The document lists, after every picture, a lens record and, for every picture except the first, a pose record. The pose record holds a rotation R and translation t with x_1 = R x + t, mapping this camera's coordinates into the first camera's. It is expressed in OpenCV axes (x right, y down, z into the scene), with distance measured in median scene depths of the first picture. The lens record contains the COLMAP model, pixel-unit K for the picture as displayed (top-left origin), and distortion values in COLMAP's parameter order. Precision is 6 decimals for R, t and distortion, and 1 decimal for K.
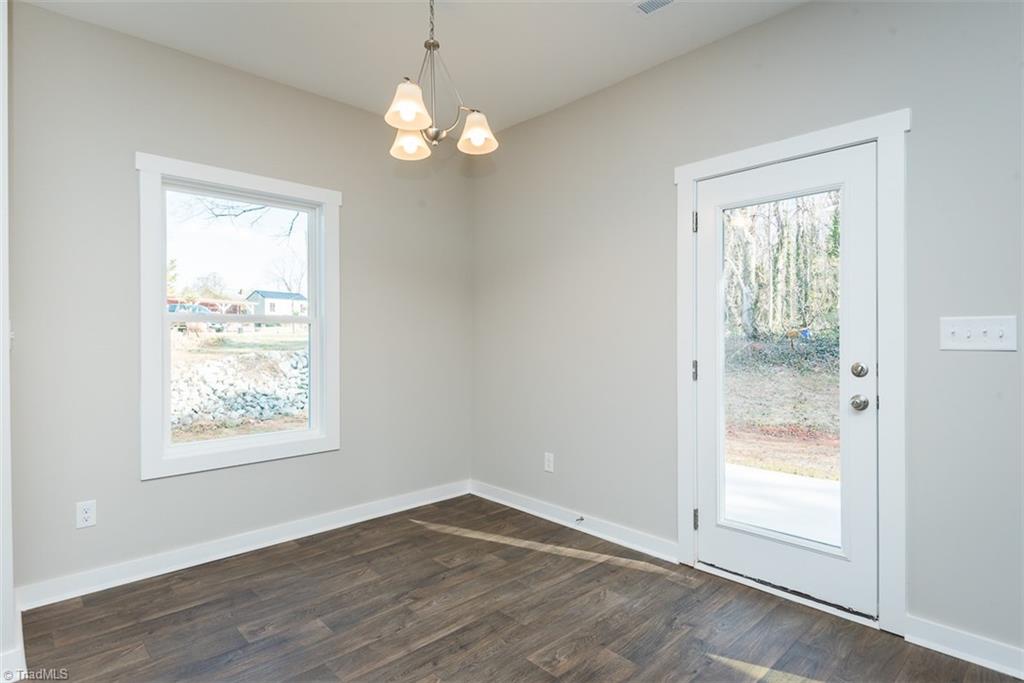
lens RADIAL K [[536.0, 0, 510.6], [0, 536.0, 335.1], [0, 0, 1]] dist [0.024317, 0.000065]
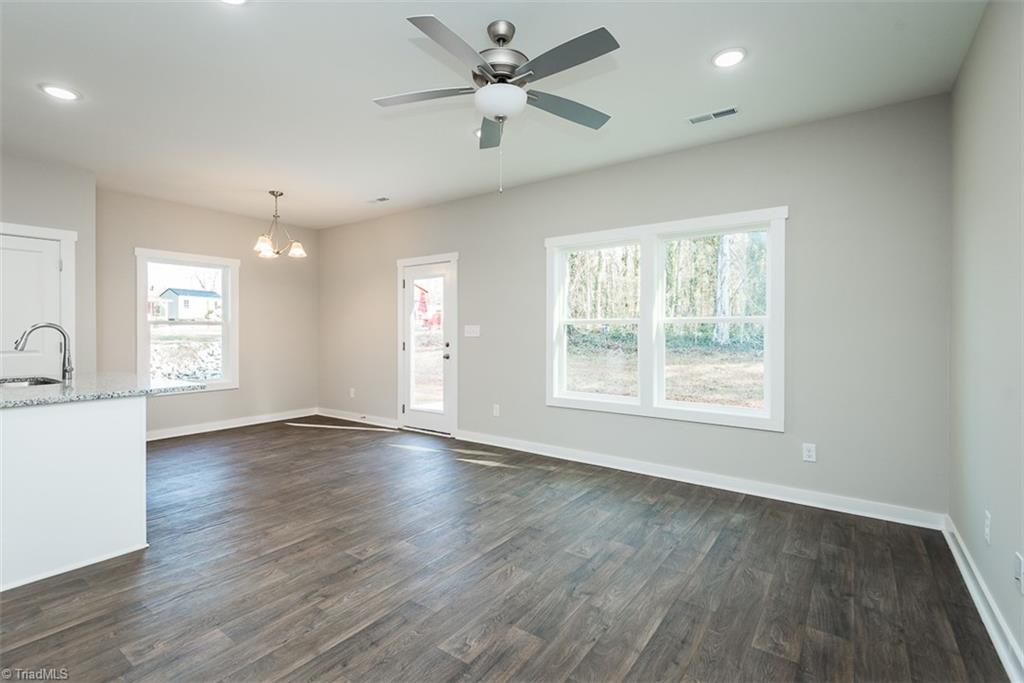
lens RADIAL K [[472.2, 0, 515.4], [0, 472.2, 332.3], [0, 0, 1]] dist [0.031731, -0.018291]
pose [[0.981815, 0.000597, 0.189837, 0.359497], [-0.001675, 0.999983, 0.005518, -0.007468], [-0.189831, -0.005736, 0.981800, -0.949745]]
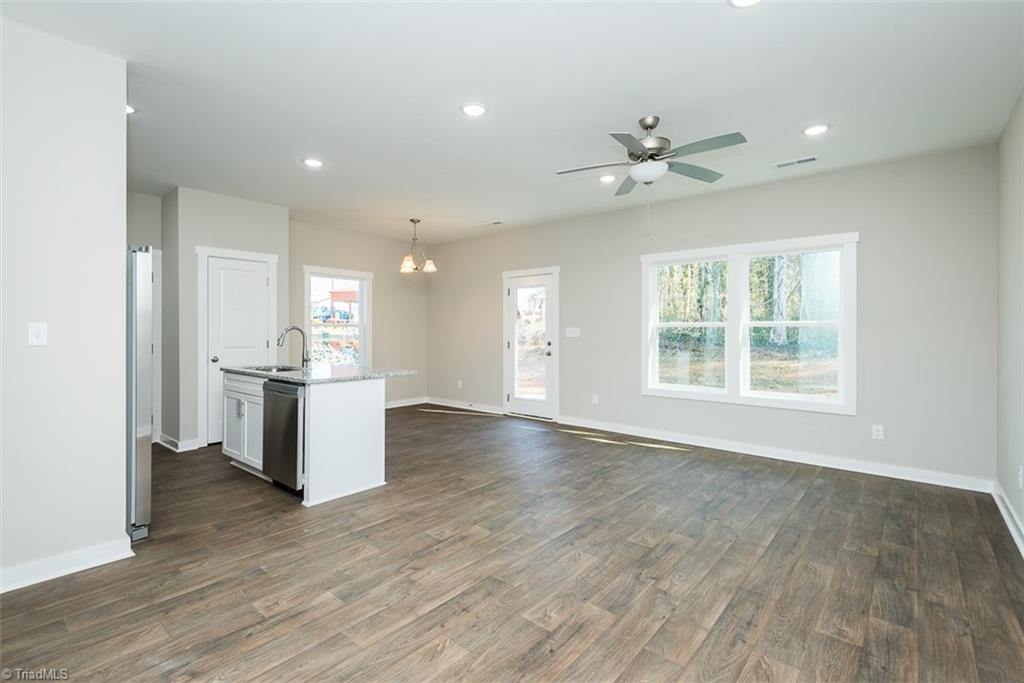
lens RADIAL K [[475.5, 0, 515.0], [0, 475.5, 326.2], [0, 0, 1]] dist [0.031787, -0.020056]
pose [[0.993573, 0.003527, 0.113134, 0.080288], [-0.002620, 0.999963, -0.008159, -0.009664], [-0.113159, 0.007810, 0.993546, -1.216690]]
